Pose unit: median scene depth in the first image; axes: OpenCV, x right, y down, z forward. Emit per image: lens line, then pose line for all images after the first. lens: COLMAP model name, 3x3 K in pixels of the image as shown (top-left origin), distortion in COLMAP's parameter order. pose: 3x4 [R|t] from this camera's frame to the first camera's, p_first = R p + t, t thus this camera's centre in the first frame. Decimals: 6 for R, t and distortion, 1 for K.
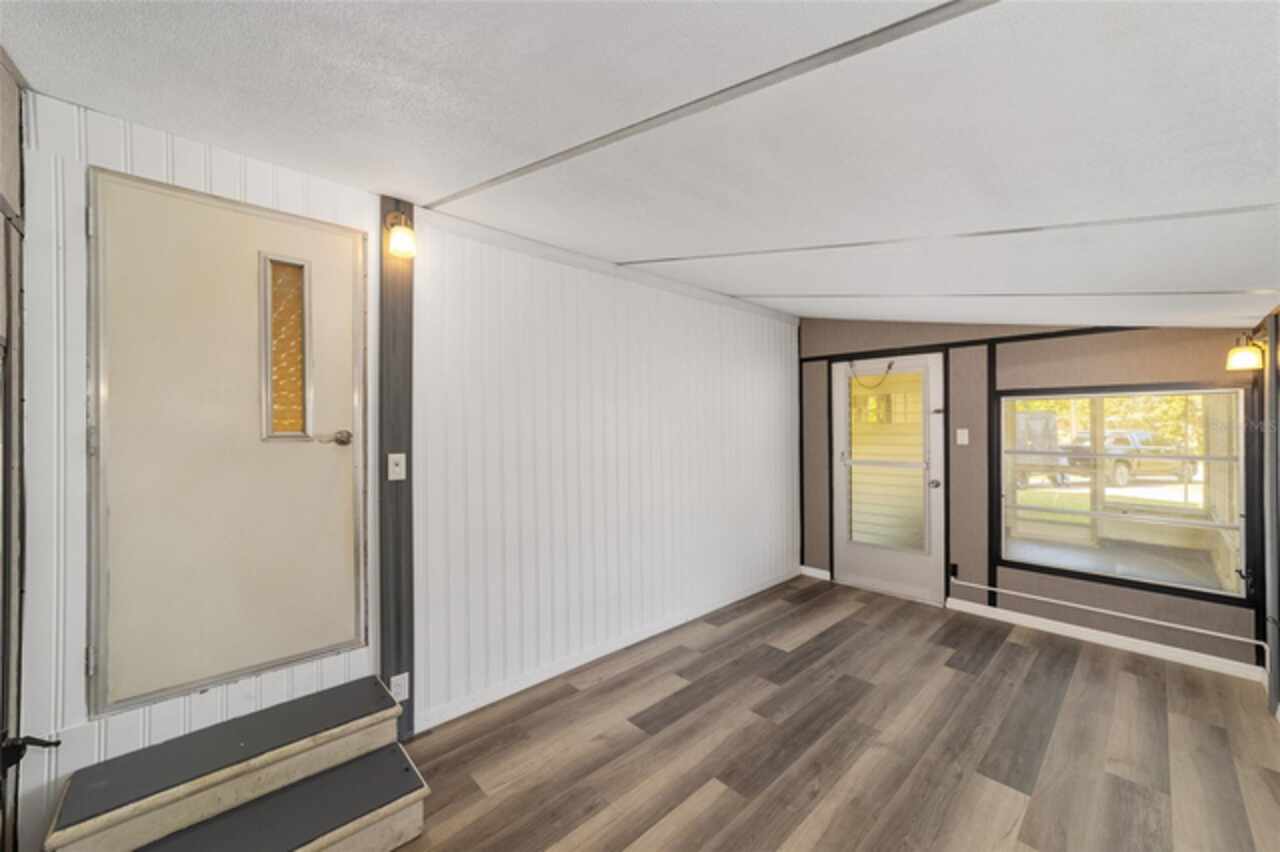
lens RADIAL K [[491.8, 0, 640.9], [0, 491.8, 427.1], [0, 0, 1]] dist [0.003540, 0.001646]
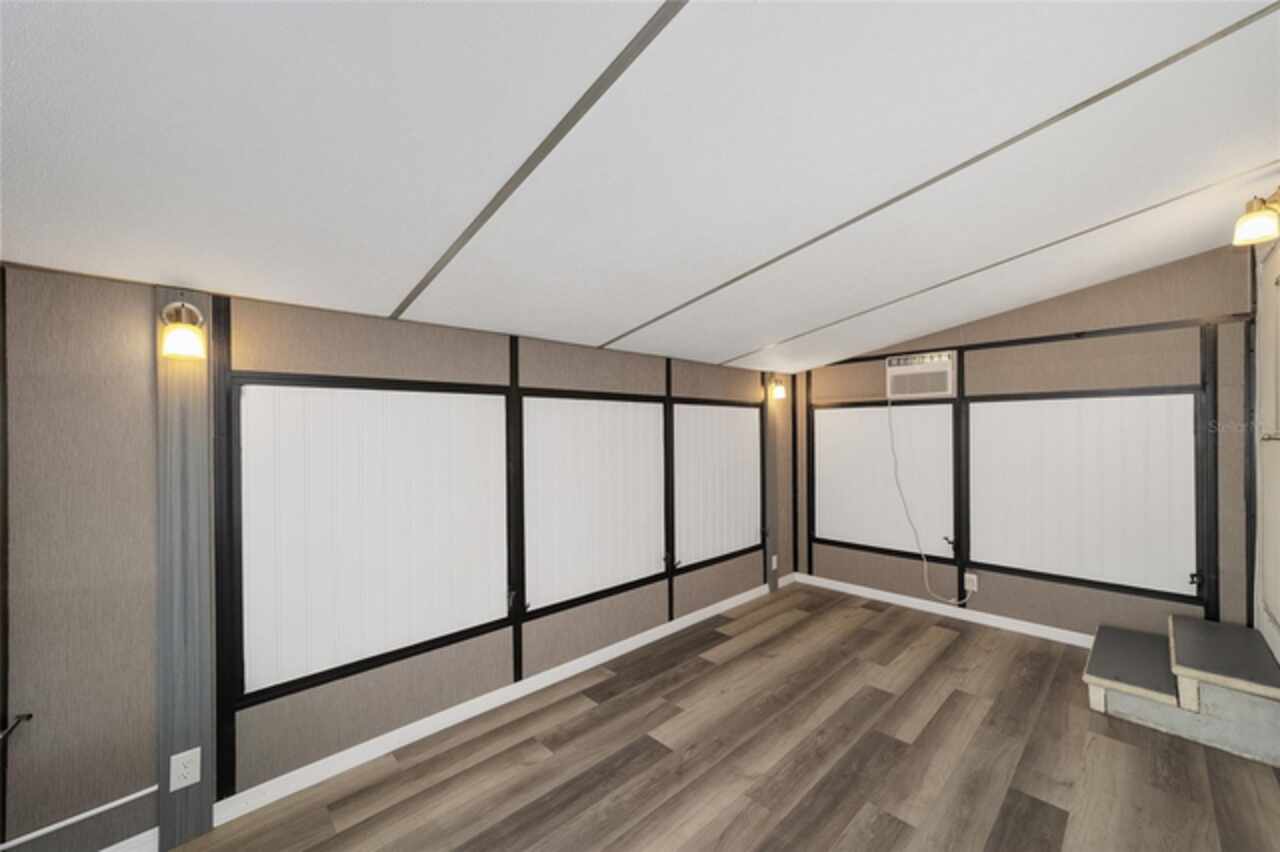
lens RADIAL K [[491.8, 0, 639.5], [0, 491.8, 432.4], [0, 0, 1]] dist [0.003540, 0.001646]
pose [[-0.999917, 0.012451, -0.003169, 0.716703], [0.012469, 0.999905, -0.005867, 0.000130], [0.003096, -0.005906, -0.999978, 2.003634]]
